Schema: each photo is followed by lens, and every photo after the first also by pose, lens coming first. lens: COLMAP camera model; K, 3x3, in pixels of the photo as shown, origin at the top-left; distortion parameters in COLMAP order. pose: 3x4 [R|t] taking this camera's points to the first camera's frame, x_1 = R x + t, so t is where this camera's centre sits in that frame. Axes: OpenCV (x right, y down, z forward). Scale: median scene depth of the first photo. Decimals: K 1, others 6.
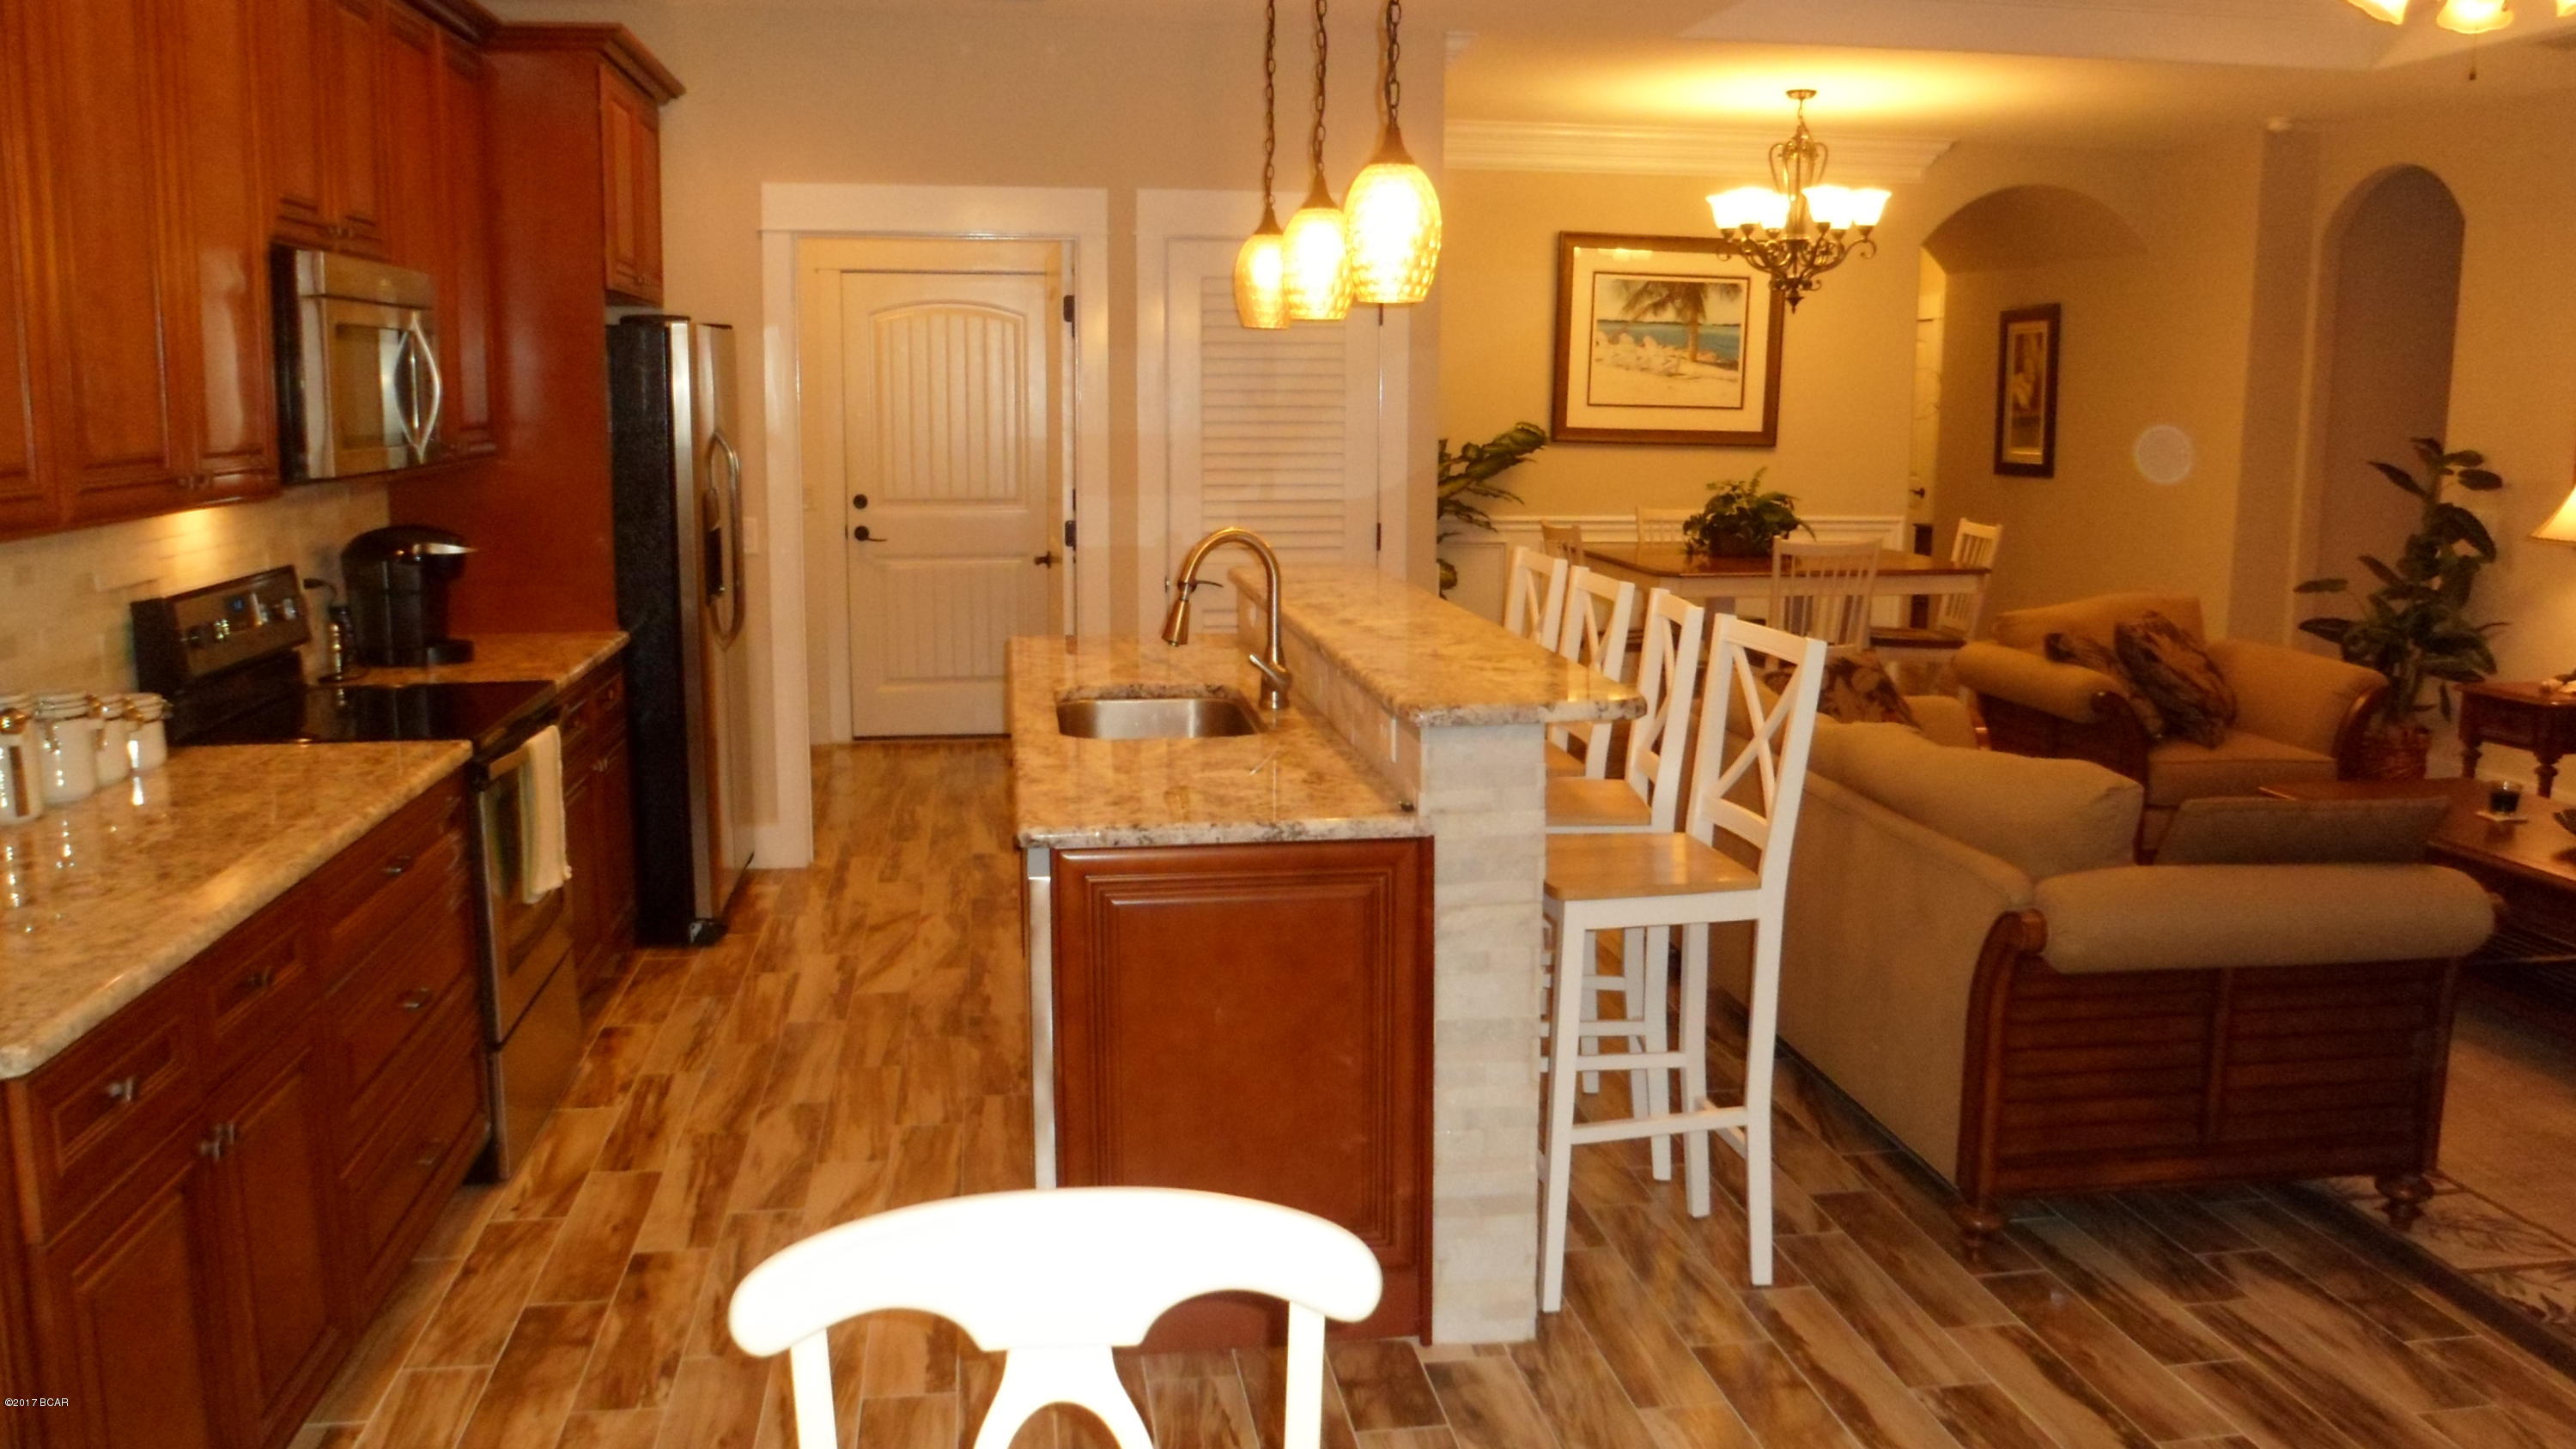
lens RADIAL K [[2011.3, 0, 1277.0], [0, 2011.3, 724.9], [0, 0, 1]] dist [-0.087472, 0.053986]
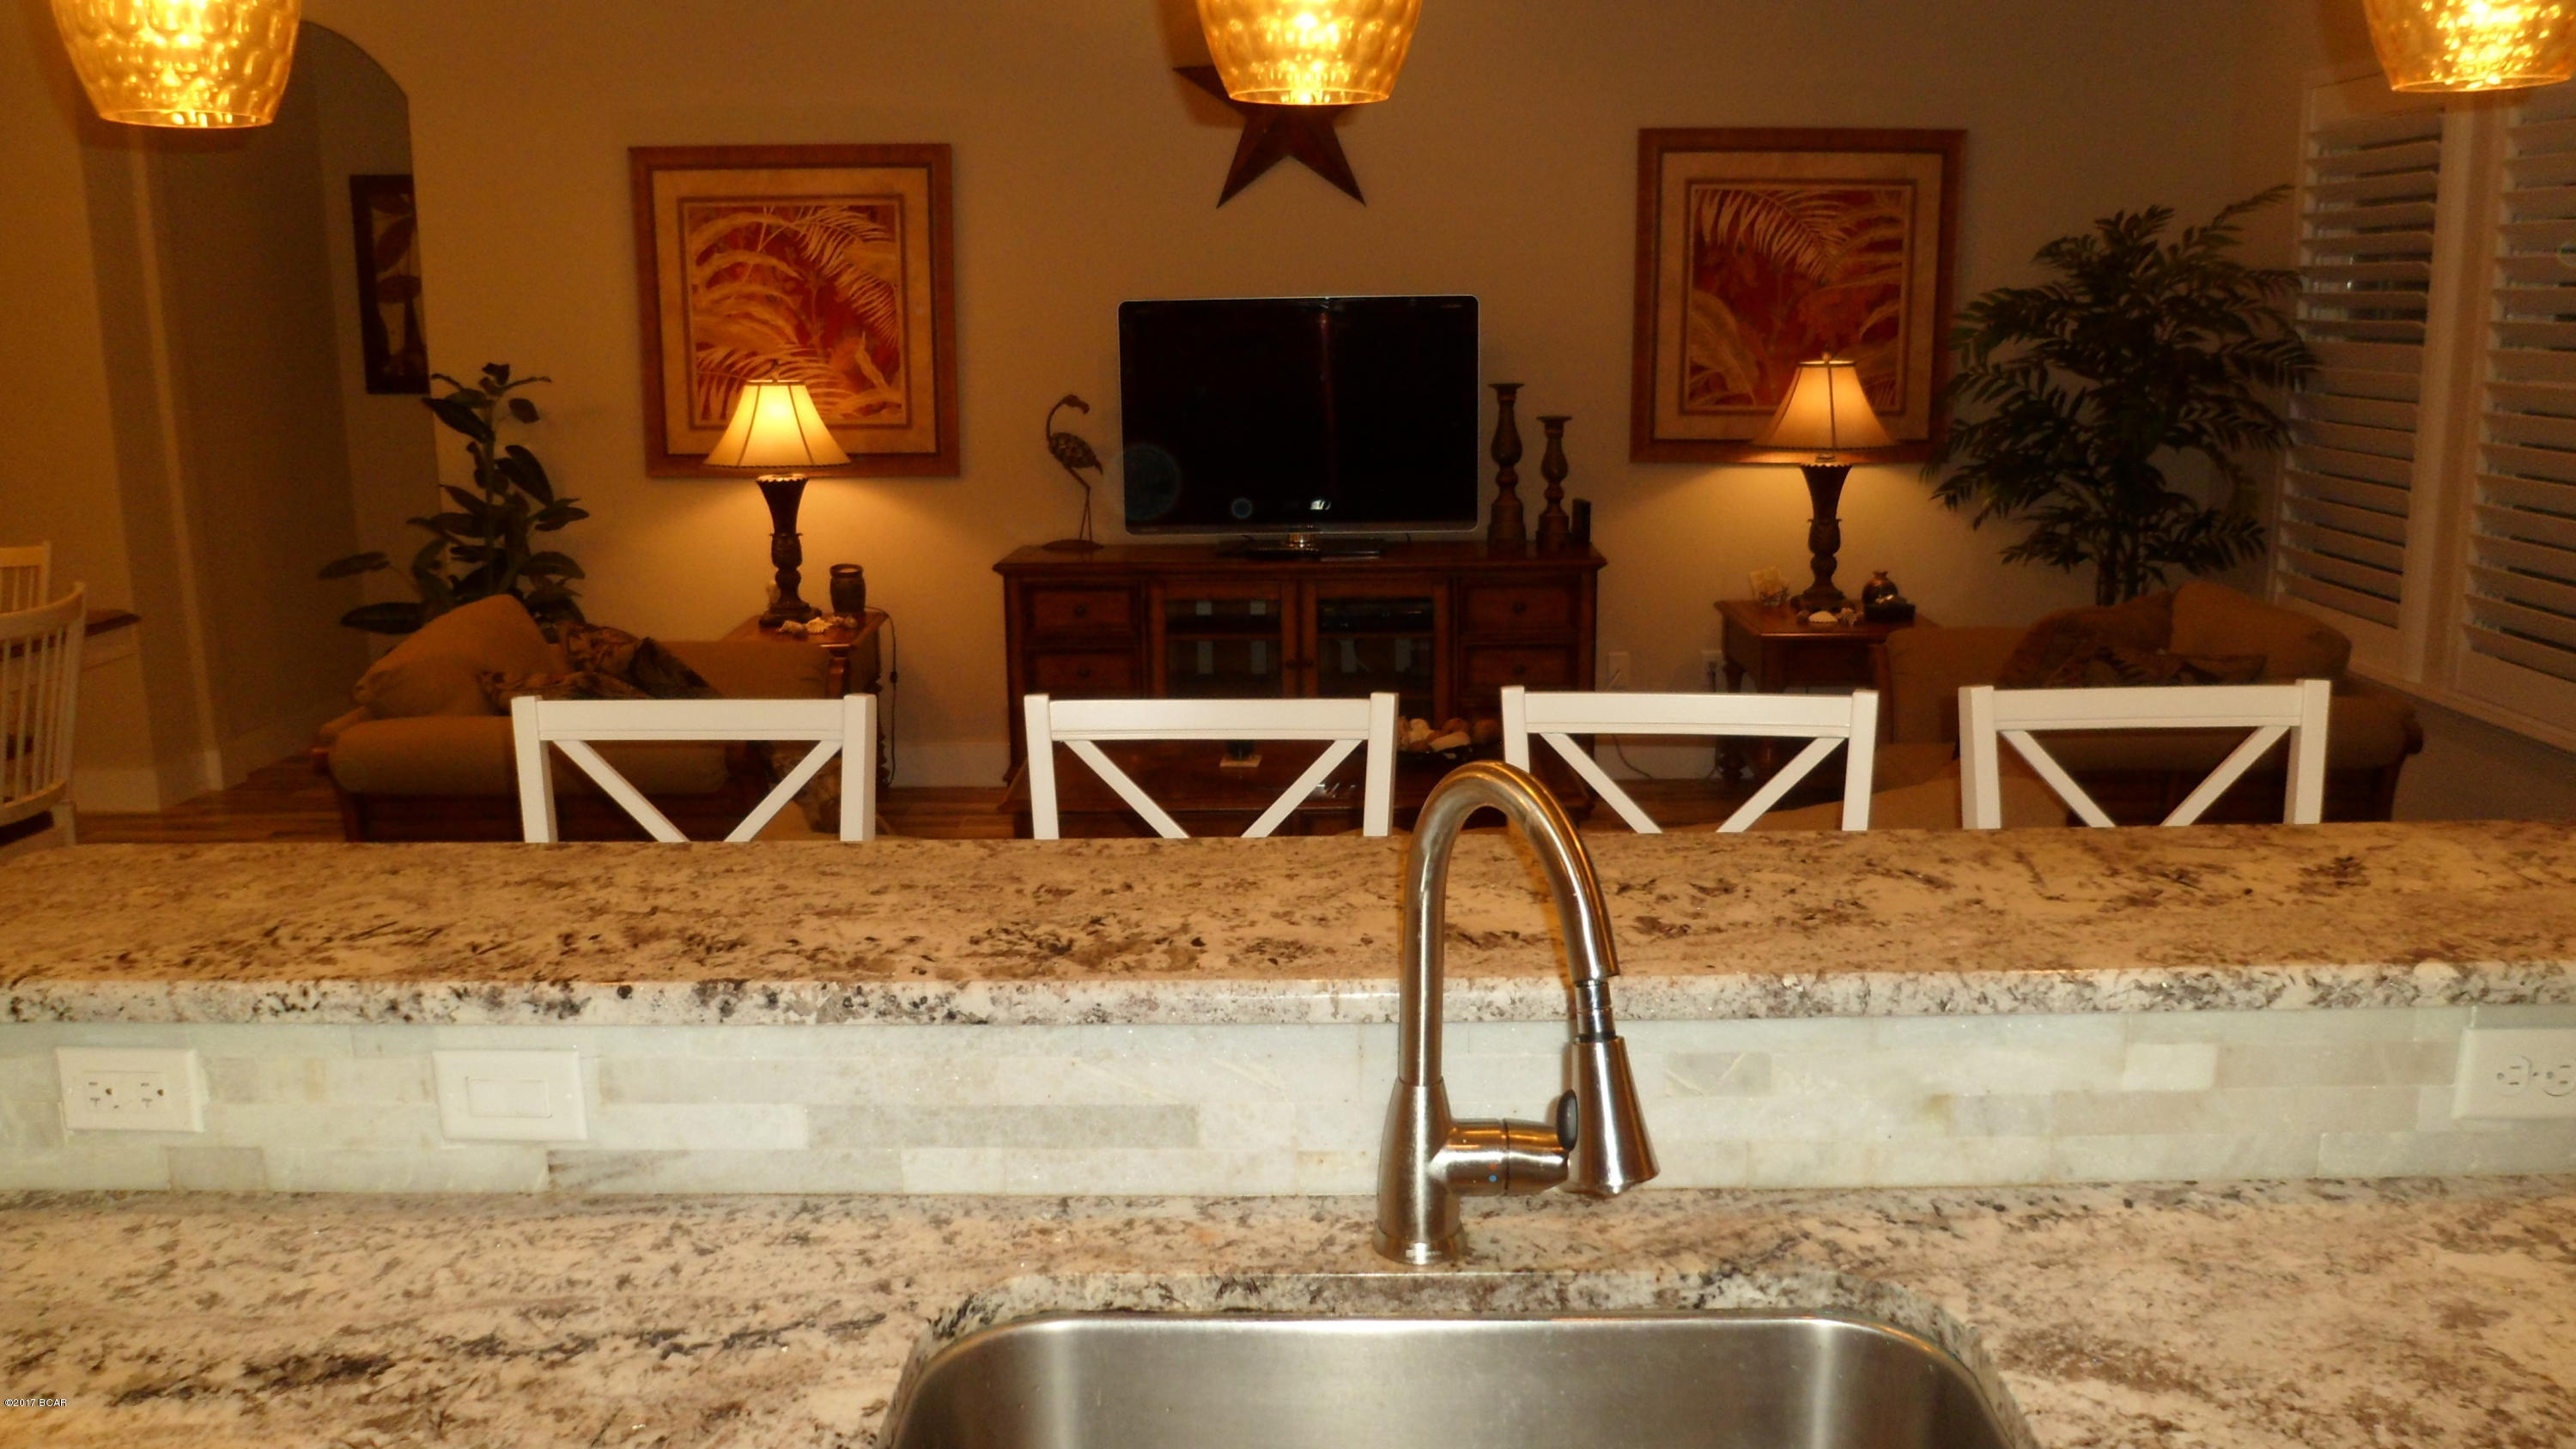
lens RADIAL K [[2011.3, 0, 1277.0], [0, 2011.3, 724.9], [0, 0, 1]] dist [-0.087472, 0.053986]
pose [[0.164501, -0.209413, 0.963891, -0.222806], [0.177186, 0.967582, 0.179976, -0.112275], [-0.970332, 0.141181, 0.196273, 0.667344]]
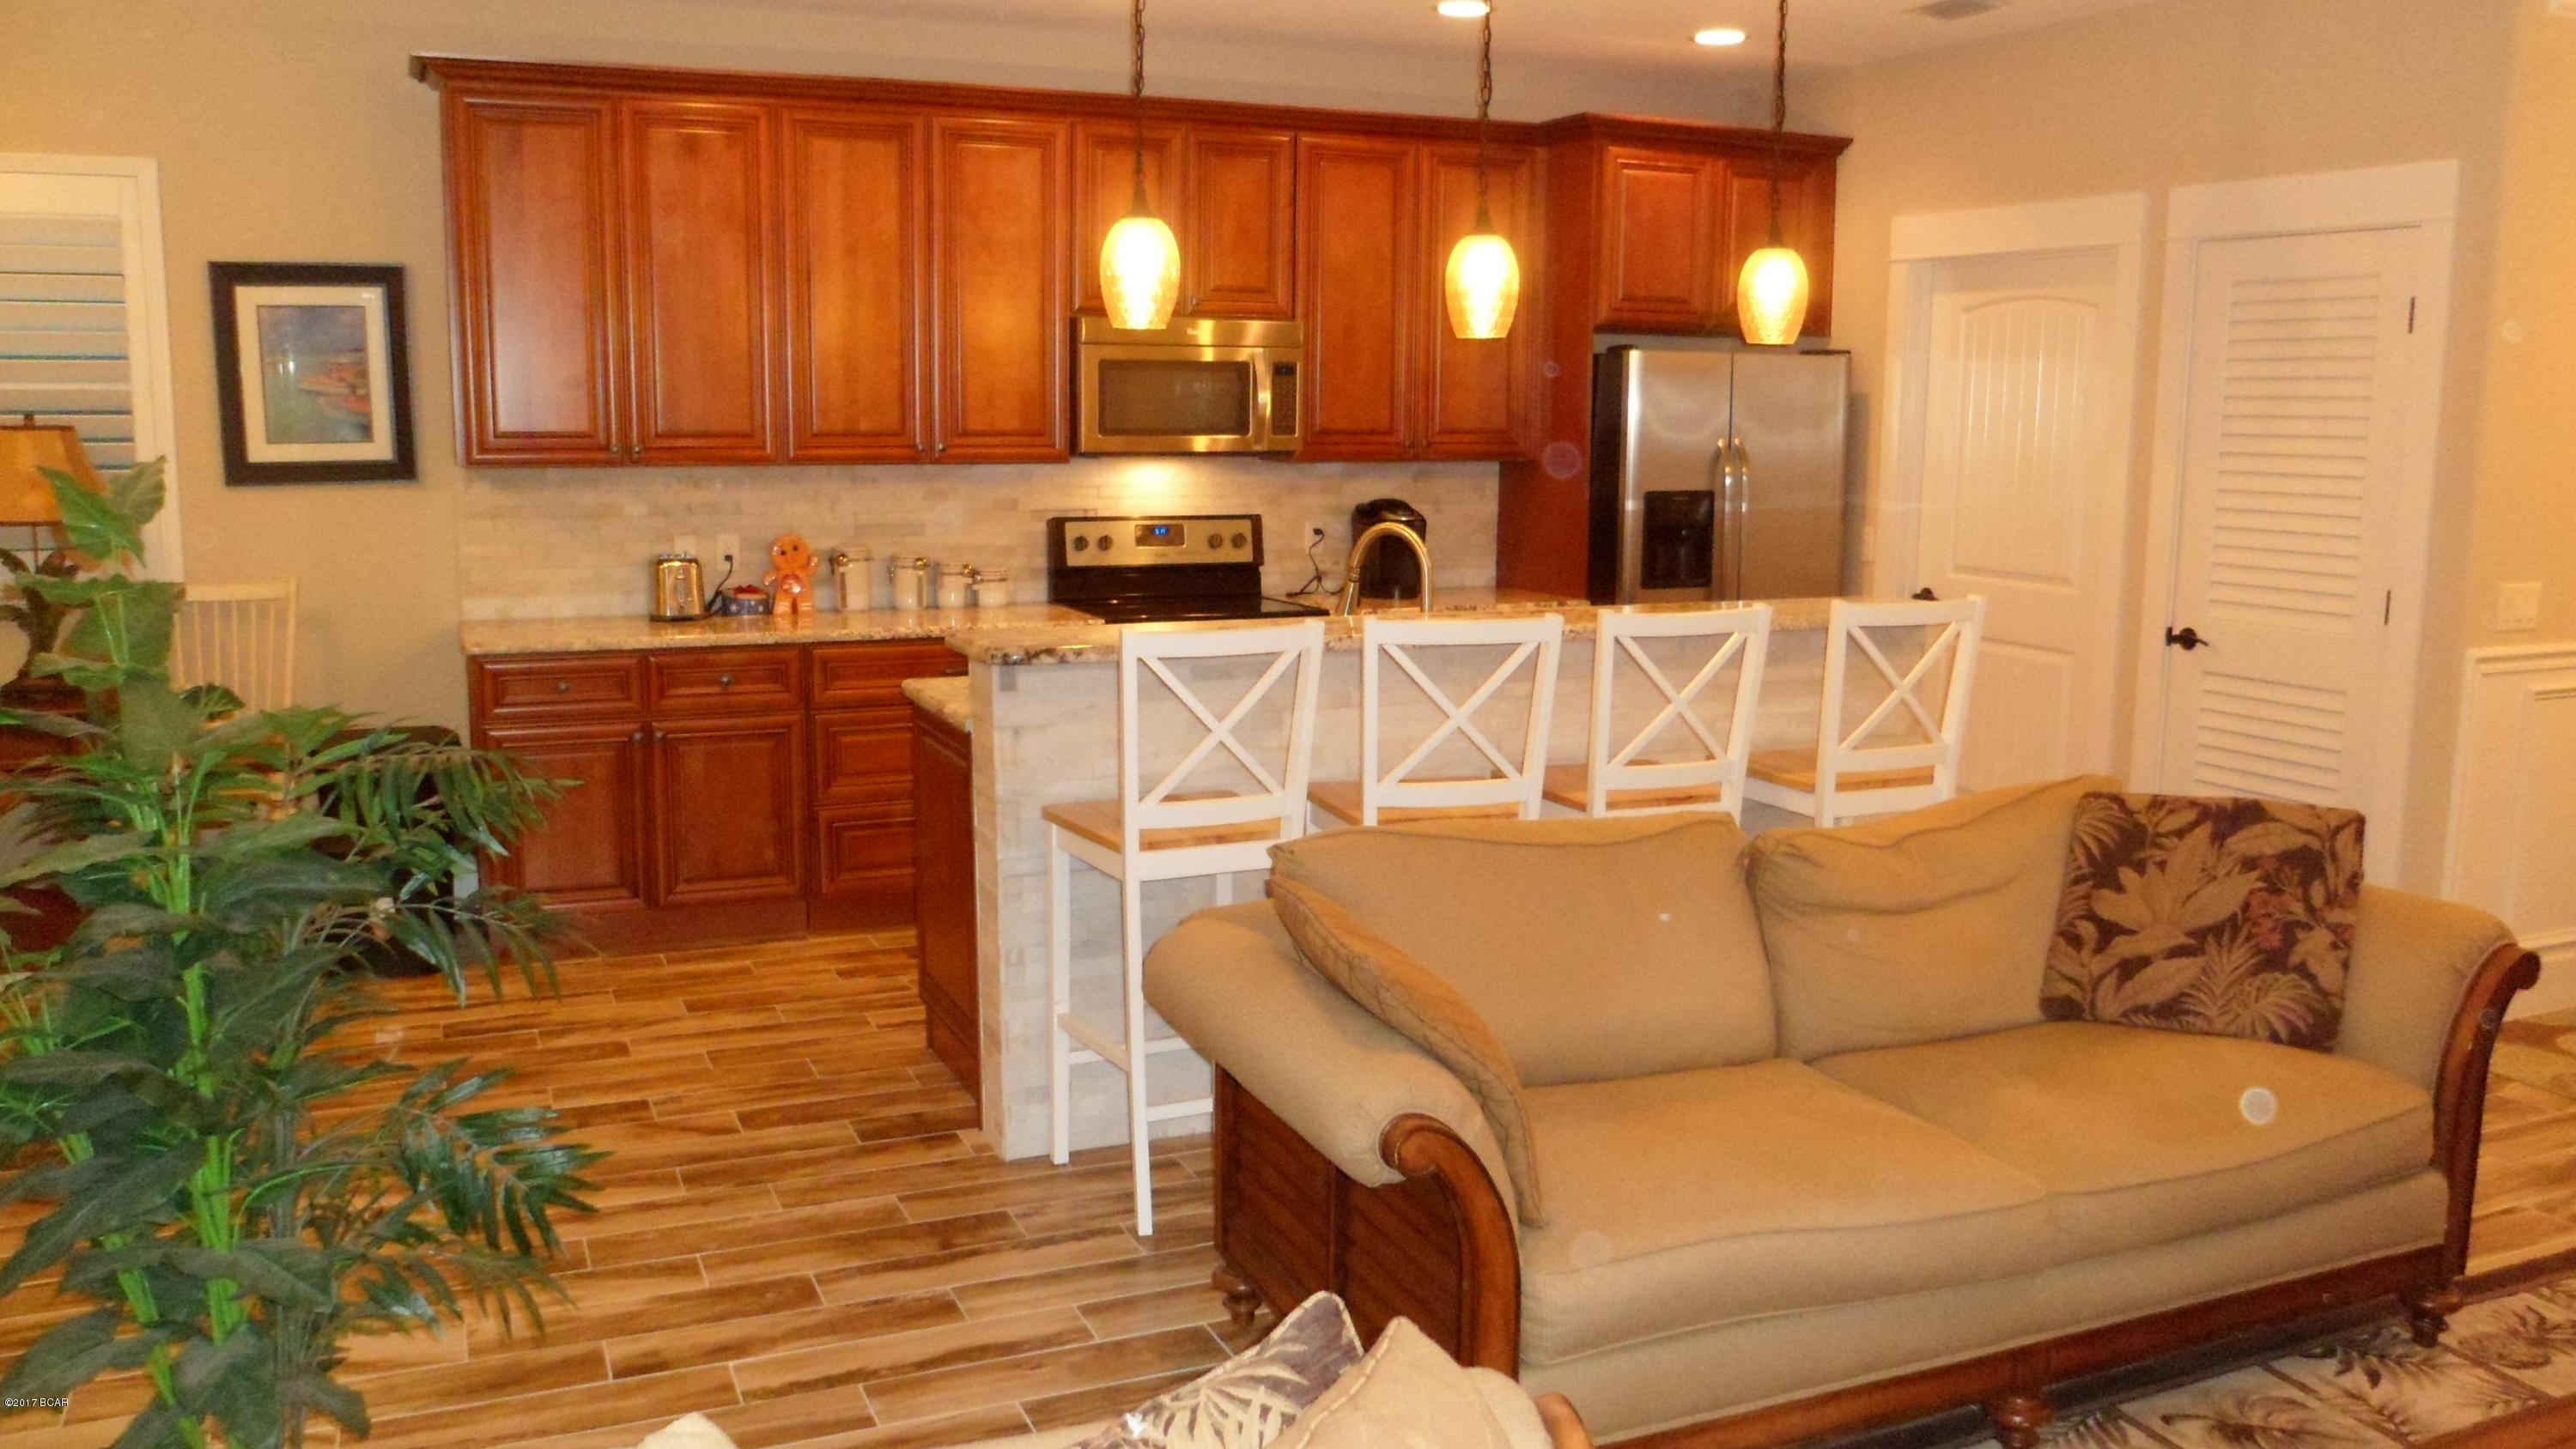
lens RADIAL K [[2011.3, 0, 1277.0], [0, 2011.3, 724.9], [0, 0, 1]] dist [-0.087472, 0.053986]
pose [[0.270163, 0.152036, -0.950735, 0.734437], [-0.164276, 0.980253, 0.110076, -0.068836], [0.948697, 0.126444, 0.289804, 0.423856]]
